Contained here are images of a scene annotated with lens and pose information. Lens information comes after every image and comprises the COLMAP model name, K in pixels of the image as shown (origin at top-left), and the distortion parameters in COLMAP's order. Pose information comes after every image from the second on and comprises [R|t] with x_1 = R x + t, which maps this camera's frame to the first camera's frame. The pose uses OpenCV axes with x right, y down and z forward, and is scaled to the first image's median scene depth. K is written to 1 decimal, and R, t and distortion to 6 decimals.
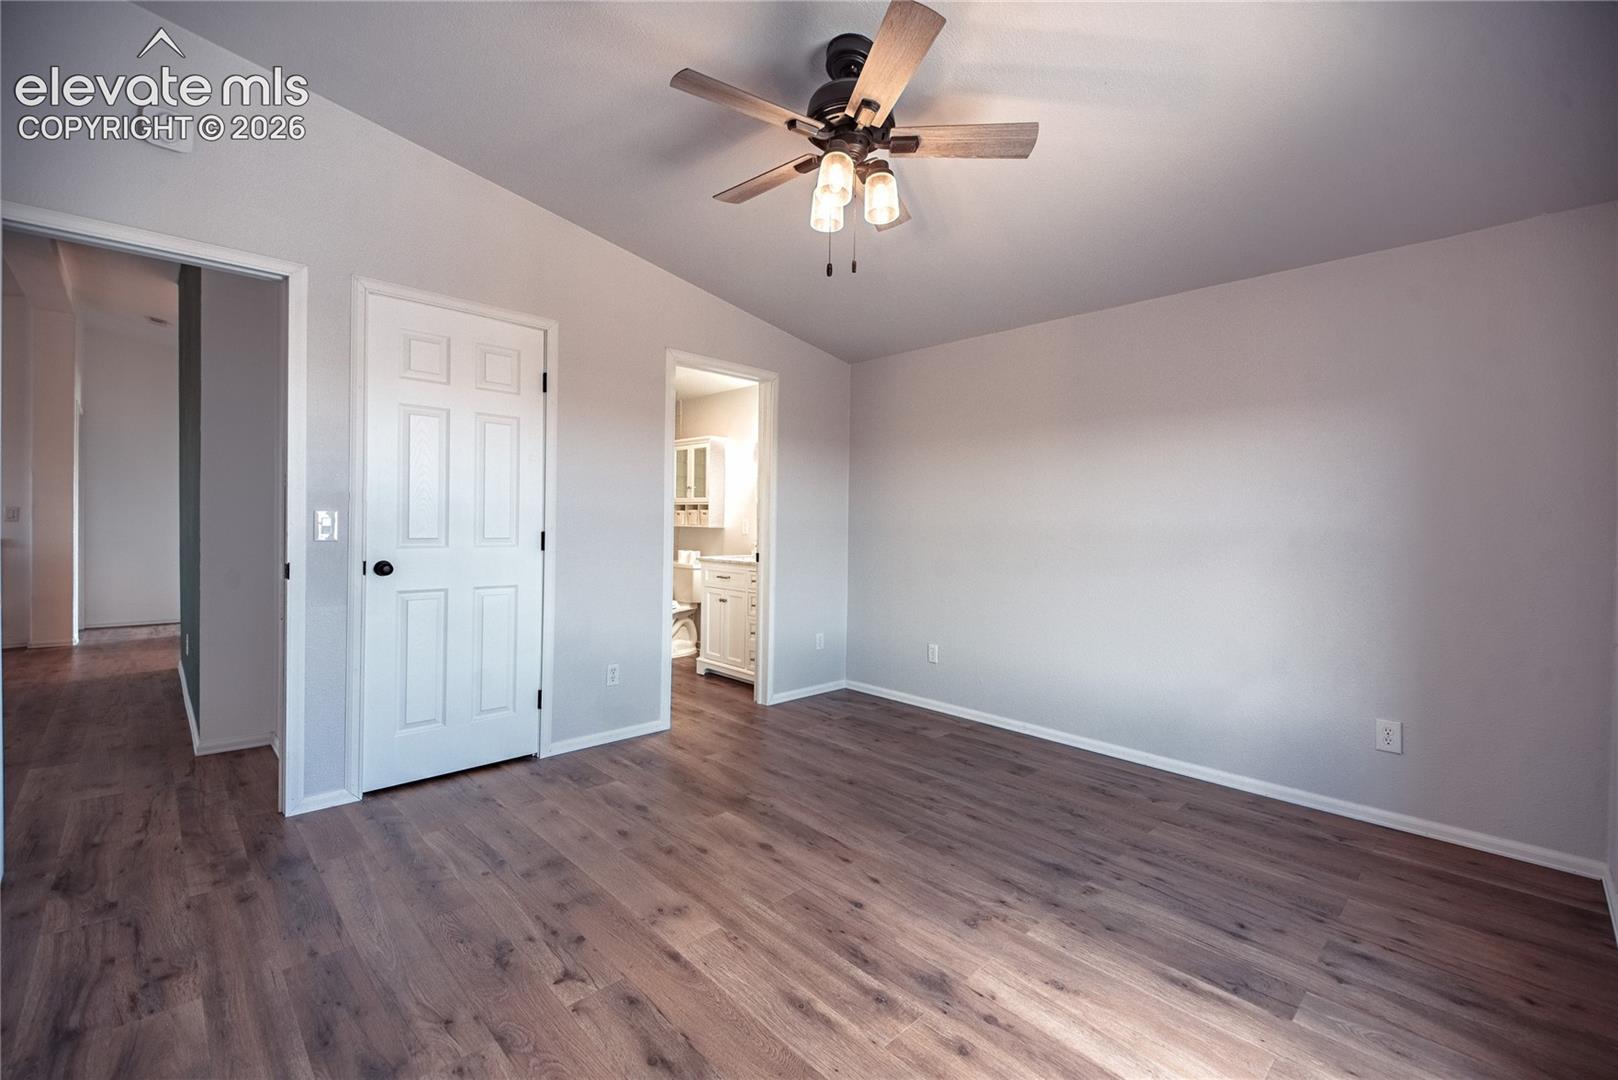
lens RADIAL K [[689.3, 0, 811.0], [0, 689.3, 505.5], [0, 0, 1]] dist [0.044631, -0.026302]
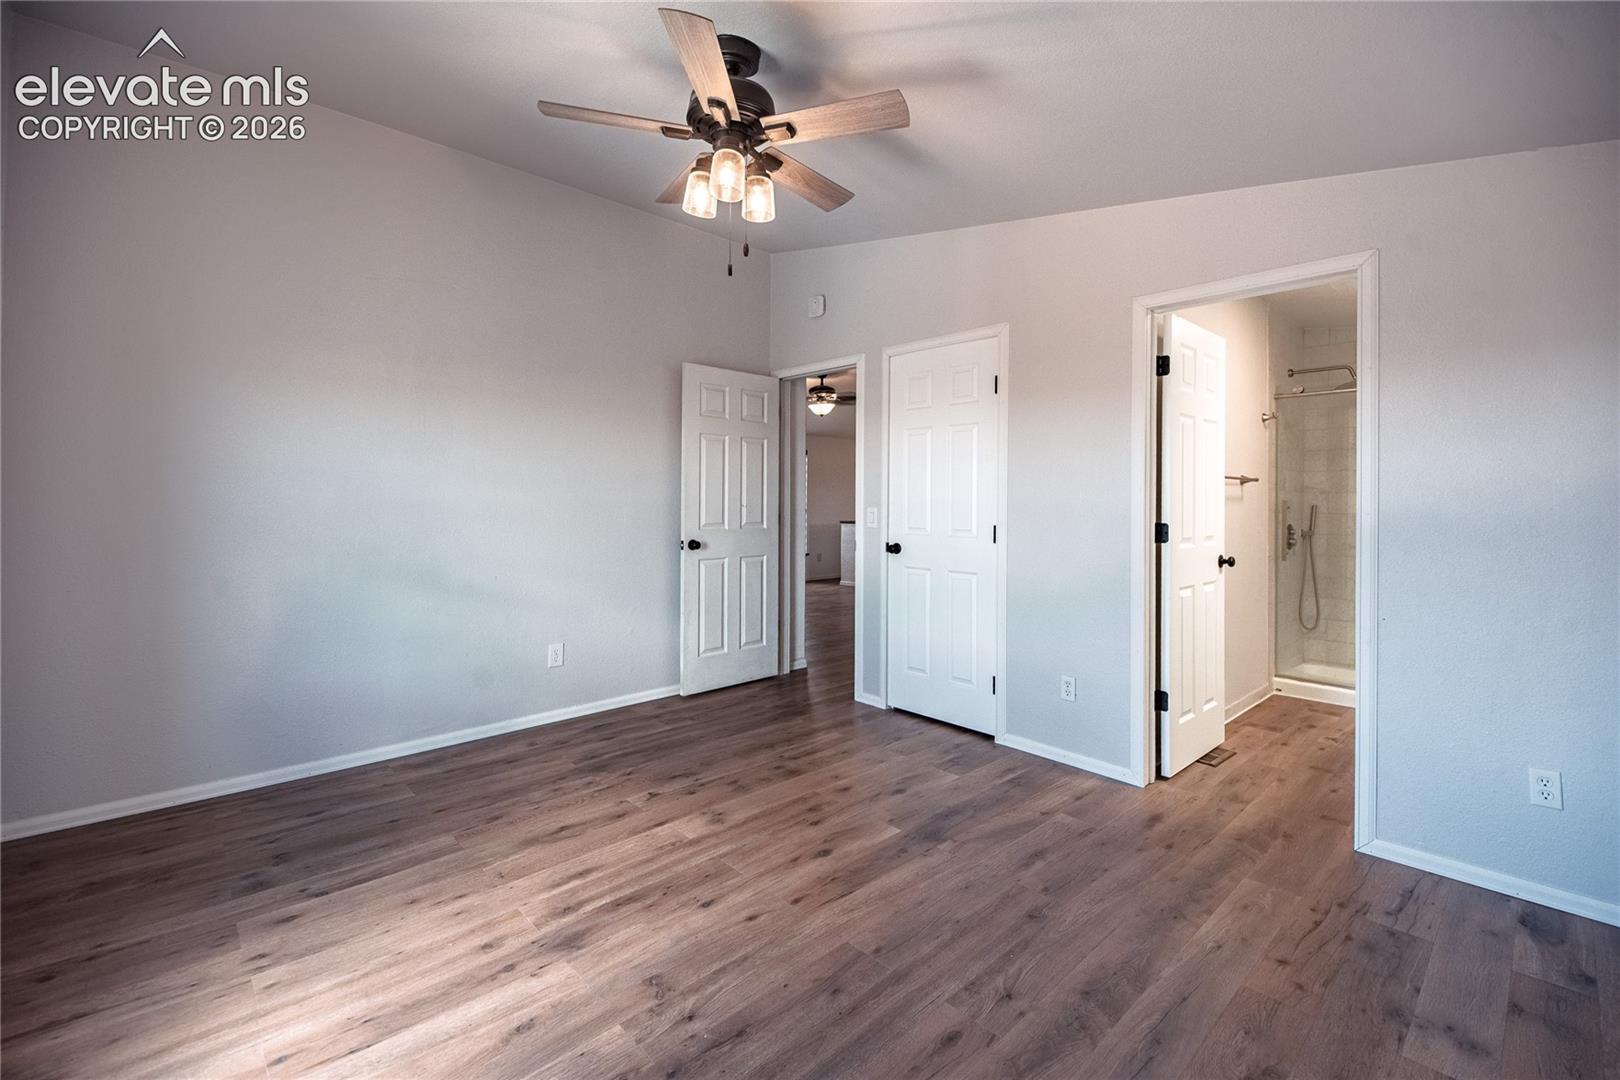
lens RADIAL K [[690.1, 0, 812.0], [0, 690.1, 505.4], [0, 0, 1]] dist [0.044631, -0.026302]
pose [[-0.014442, -0.012512, -0.999817, 0.870865], [0.012605, 0.999840, -0.012694, 0.019592], [0.999816, -0.012786, -0.014282, 0.963193]]
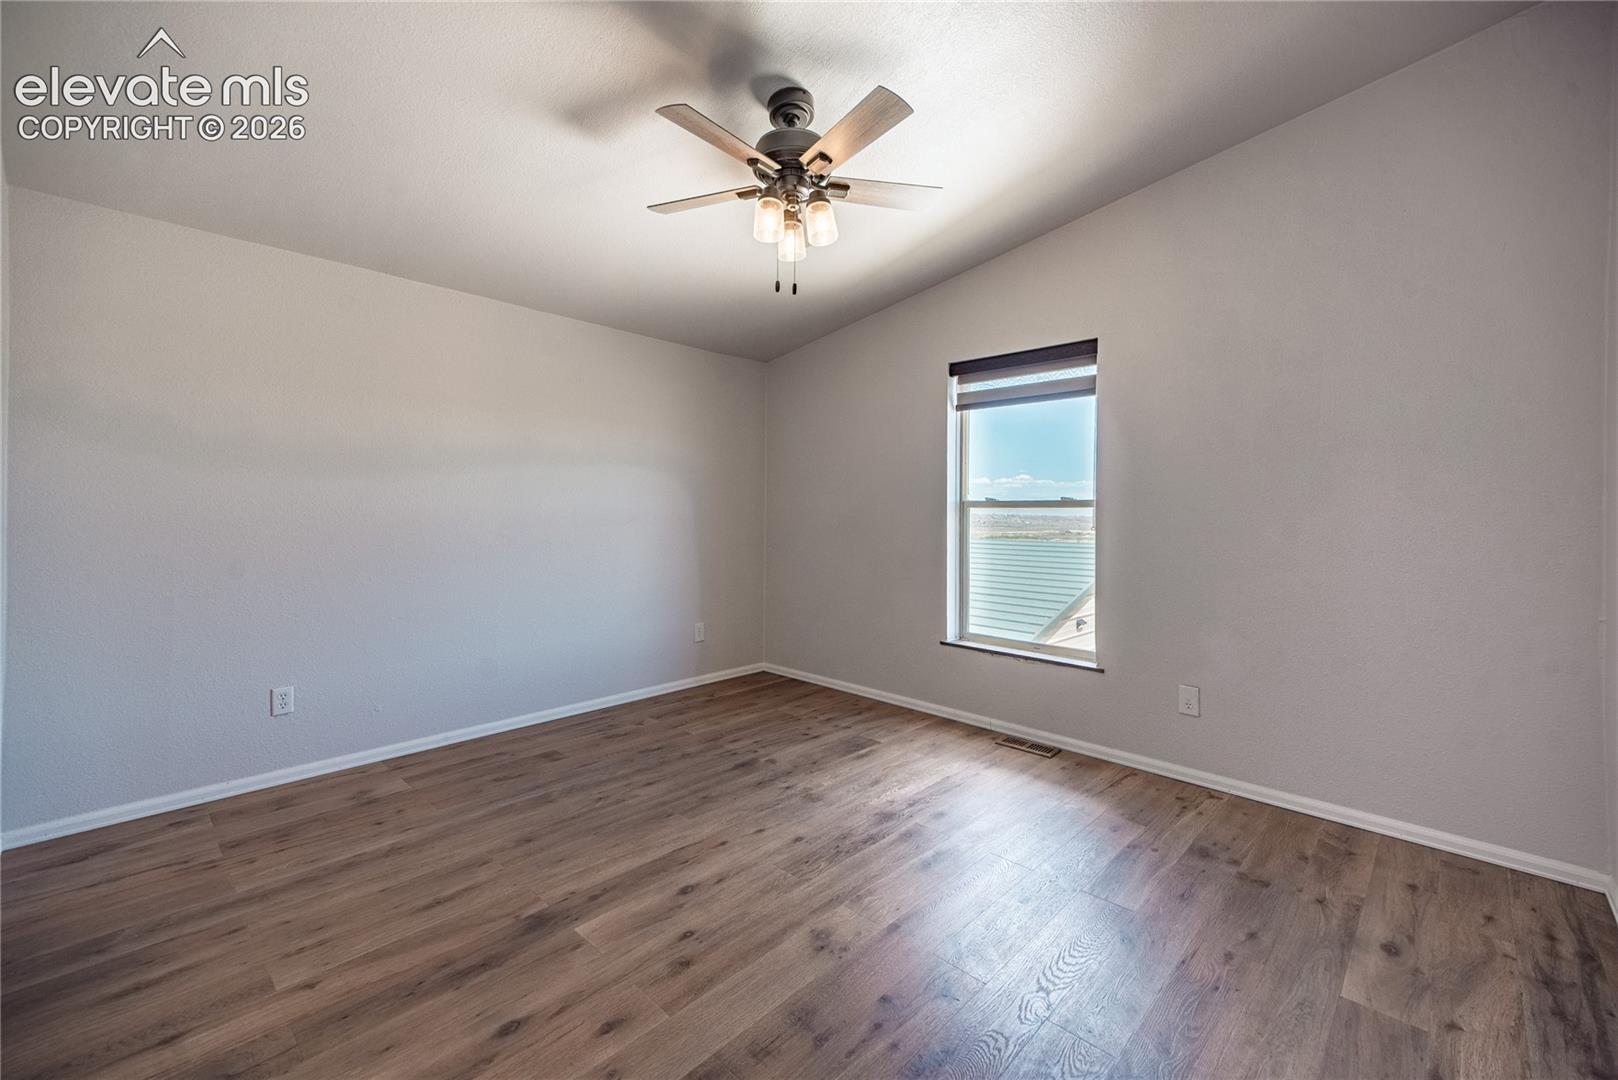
lens RADIAL K [[653.7, 0, 818.1], [0, 653.7, 512.5], [0, 0, 1]] dist [0.038319, -0.000205]
pose [[-0.050336, -0.013225, 0.998645, -0.861001], [-0.030832, 0.999456, 0.011682, 0.003267], [-0.998256, -0.030202, -0.050716, 0.856564]]
